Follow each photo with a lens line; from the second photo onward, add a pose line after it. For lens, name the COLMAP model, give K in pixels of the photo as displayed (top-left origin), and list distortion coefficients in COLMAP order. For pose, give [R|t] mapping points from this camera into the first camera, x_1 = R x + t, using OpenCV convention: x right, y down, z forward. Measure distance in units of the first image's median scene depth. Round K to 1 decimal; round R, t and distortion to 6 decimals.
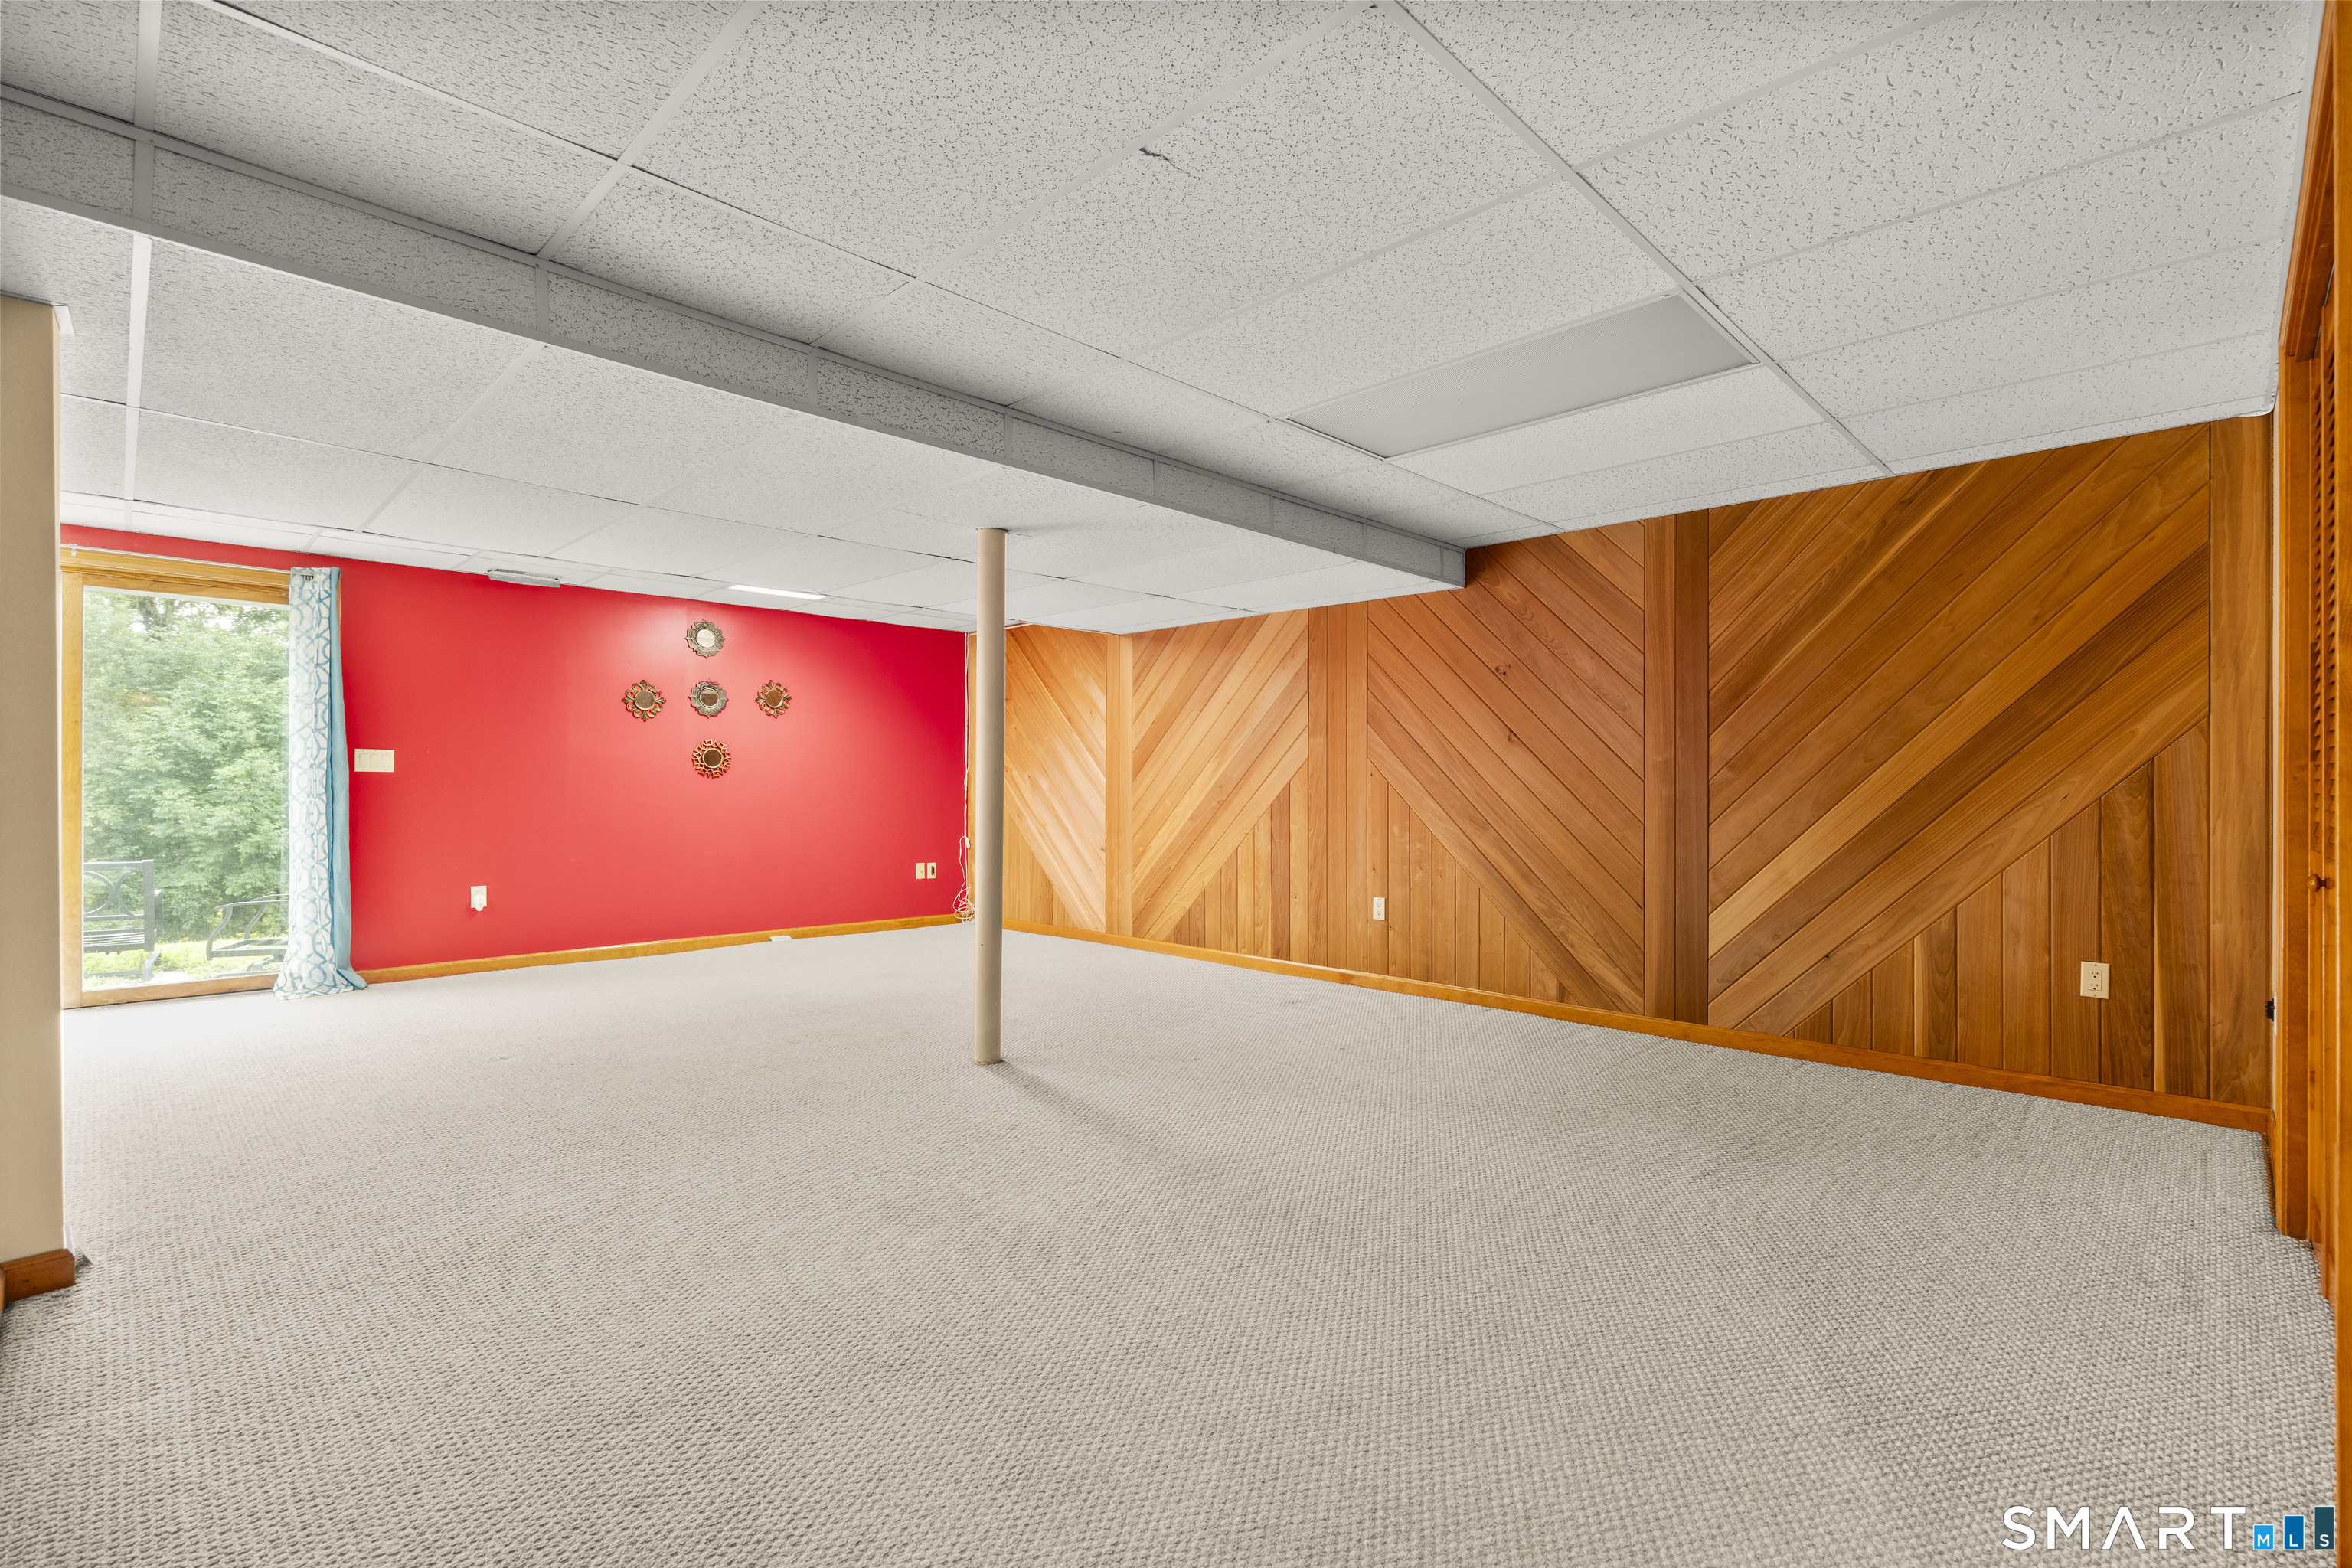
lens RADIAL K [[1052.8, 0, 1184.5], [0, 1052.8, 789.1], [0, 0, 1]] dist [-0.003746, 0.000264]
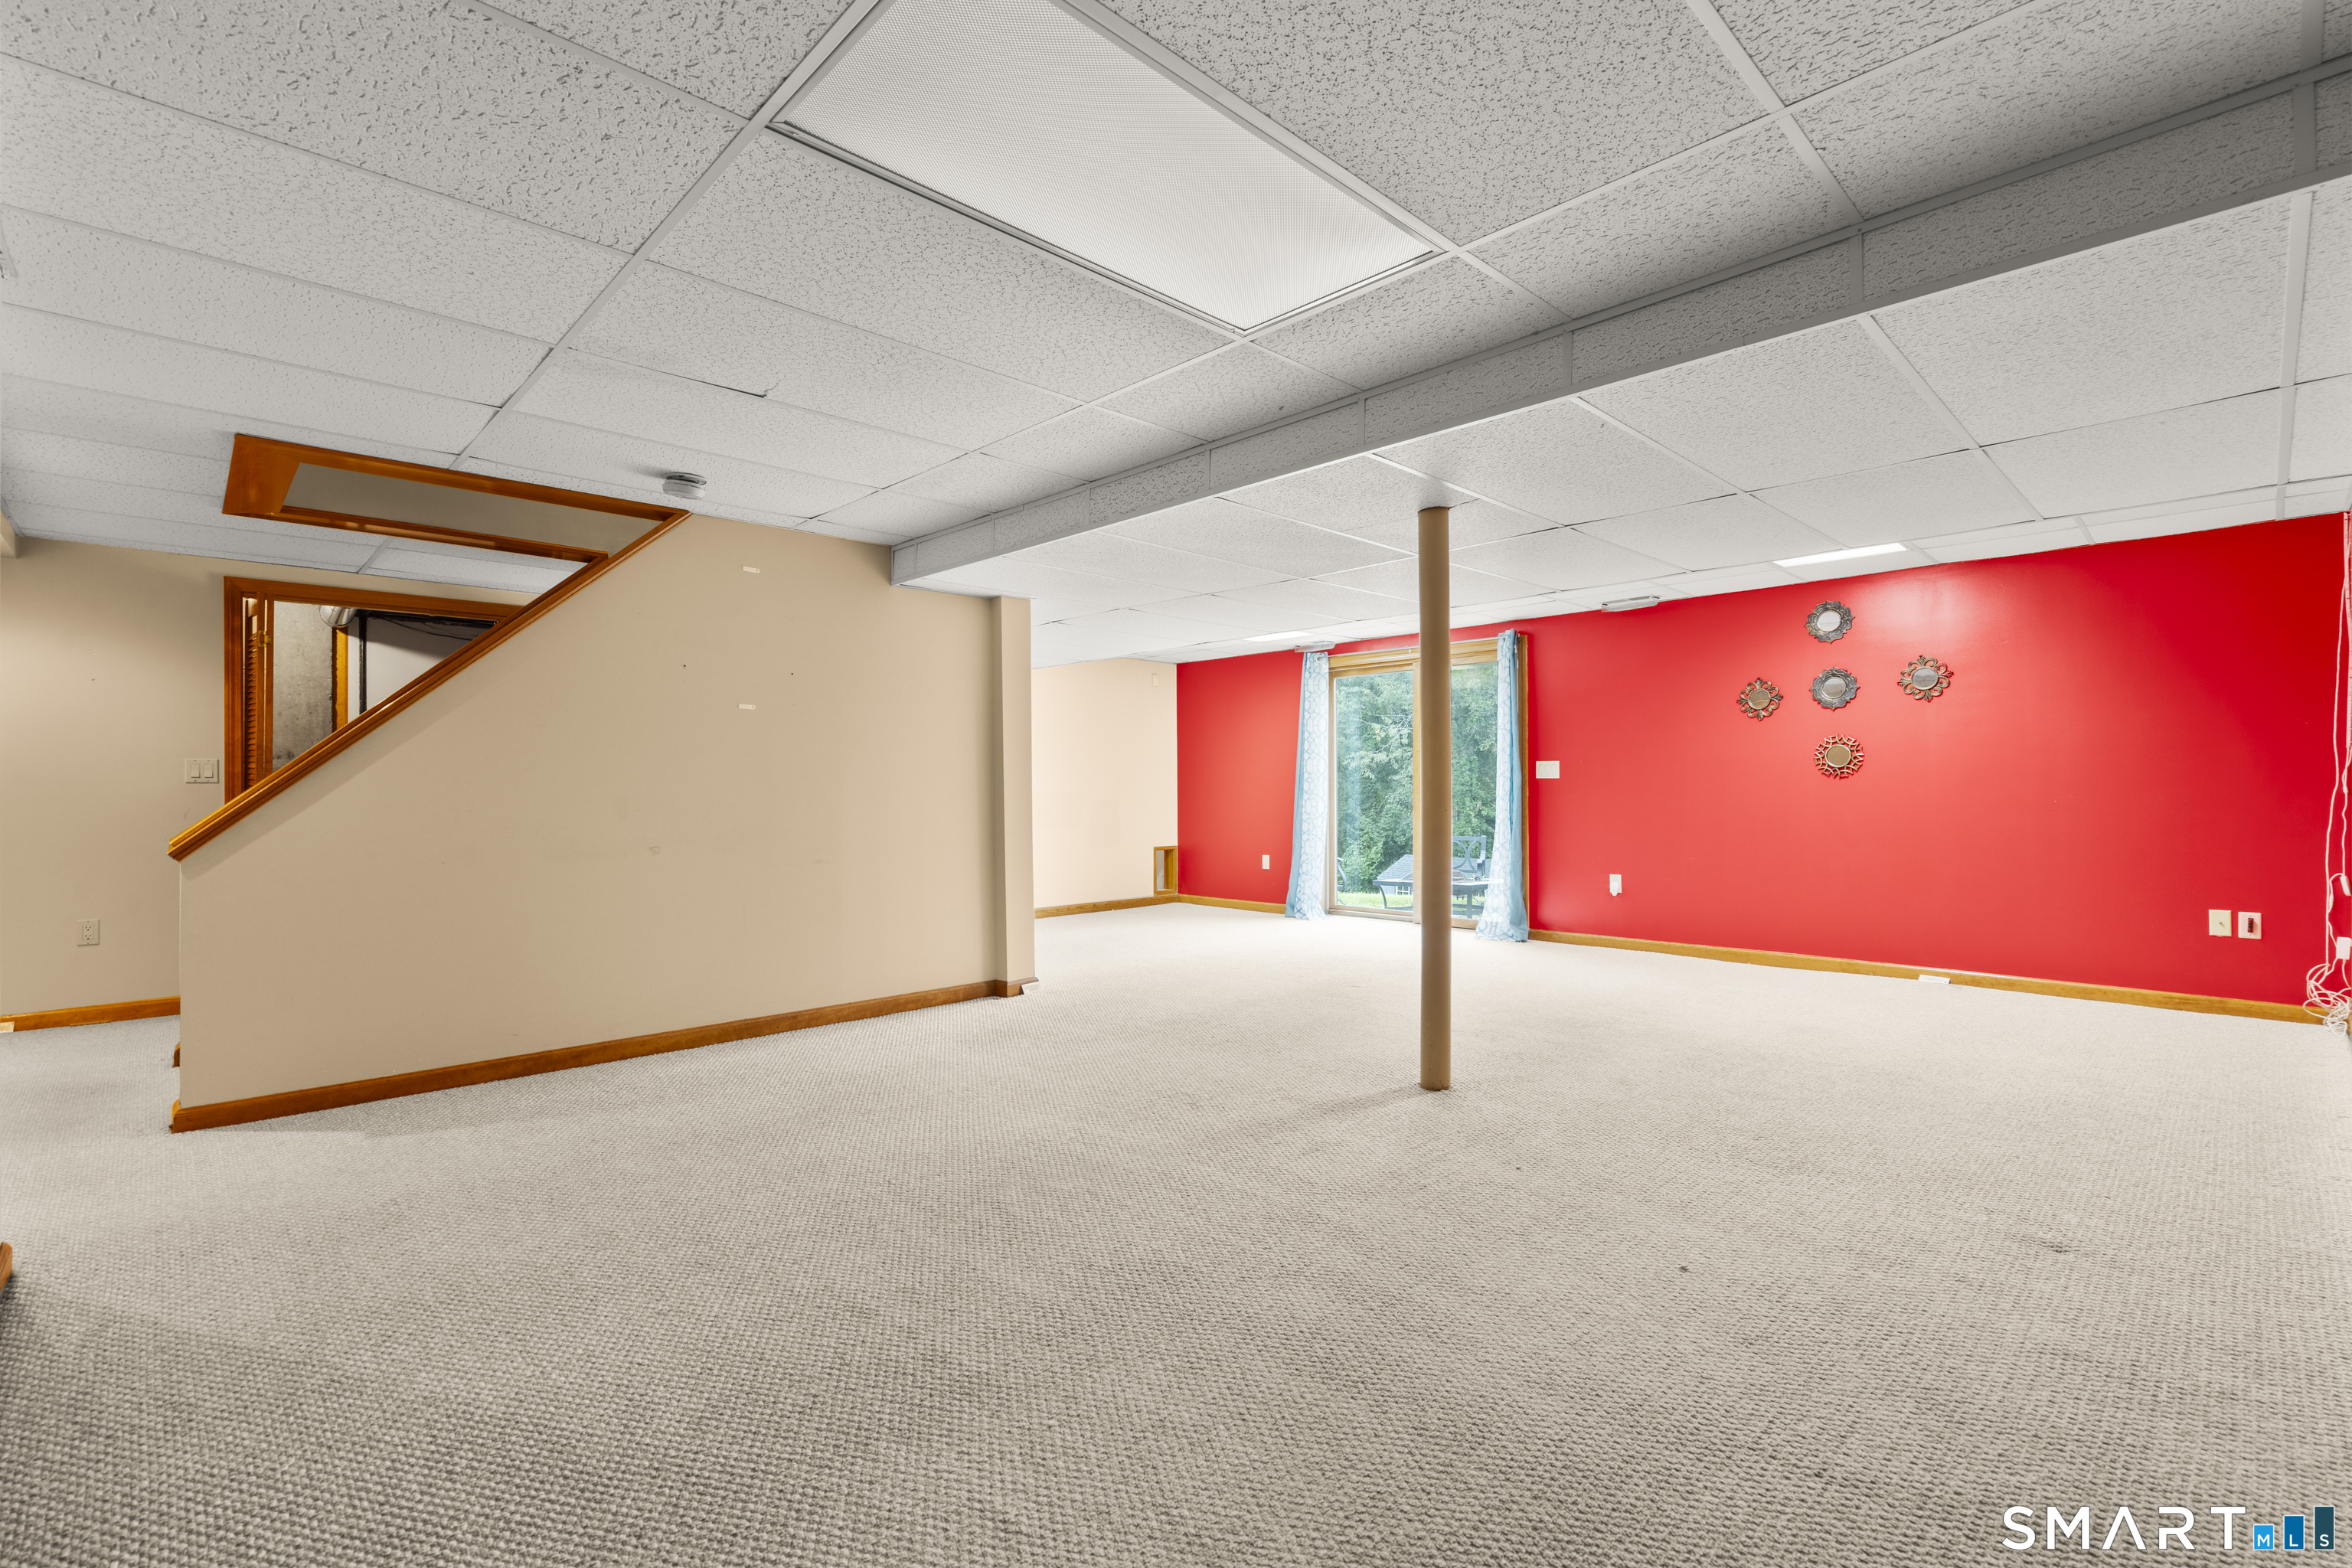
lens RADIAL K [[1052.8, 0, 1184.5], [0, 1052.8, 789.1], [0, 0, 1]] dist [-0.003746, 0.000264]
pose [[-0.025163, -0.002632, -0.999680, 0.538838], [0.003226, 0.999991, -0.002714, -0.001090], [0.999678, -0.003293, -0.025154, 0.587044]]
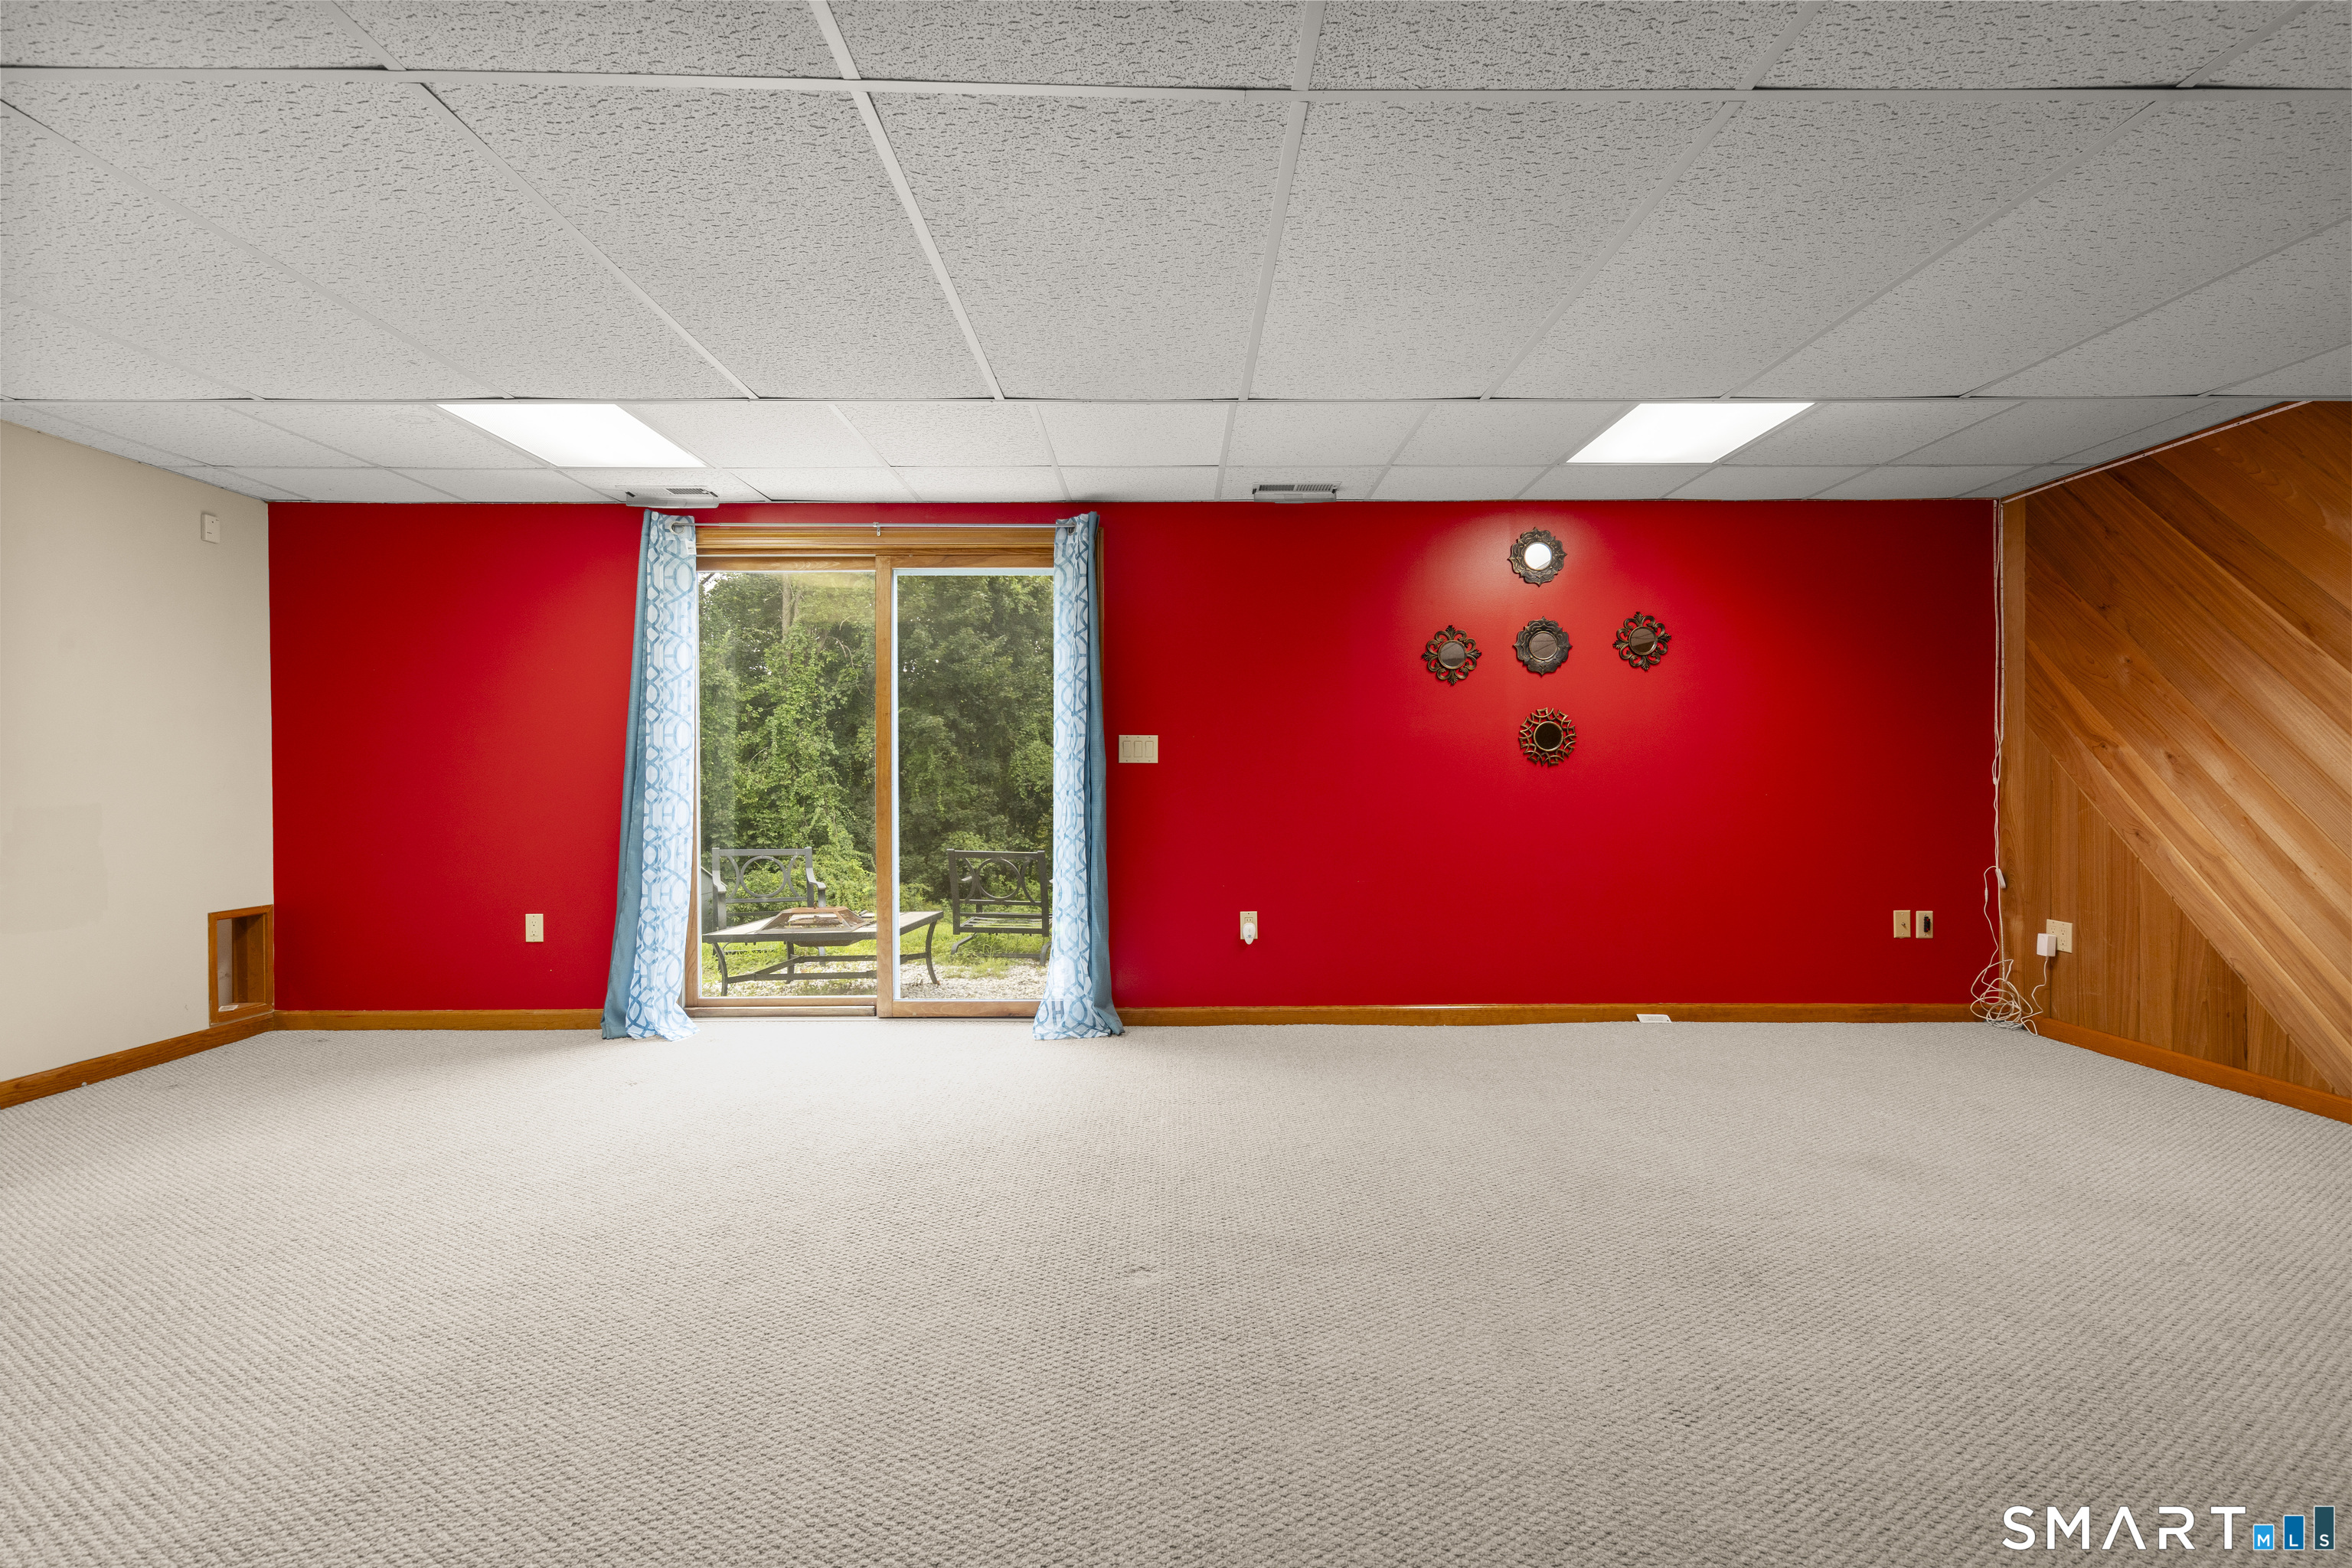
lens RADIAL K [[1052.8, 0, 1184.5], [0, 1052.8, 789.1], [0, 0, 1]] dist [-0.003746, 0.000264]
pose [[0.707831, 0.001847, -0.706380, -0.176106], [0.004205, 0.999968, 0.006829, -0.001885], [0.706369, -0.007804, 0.707800, 0.455130]]
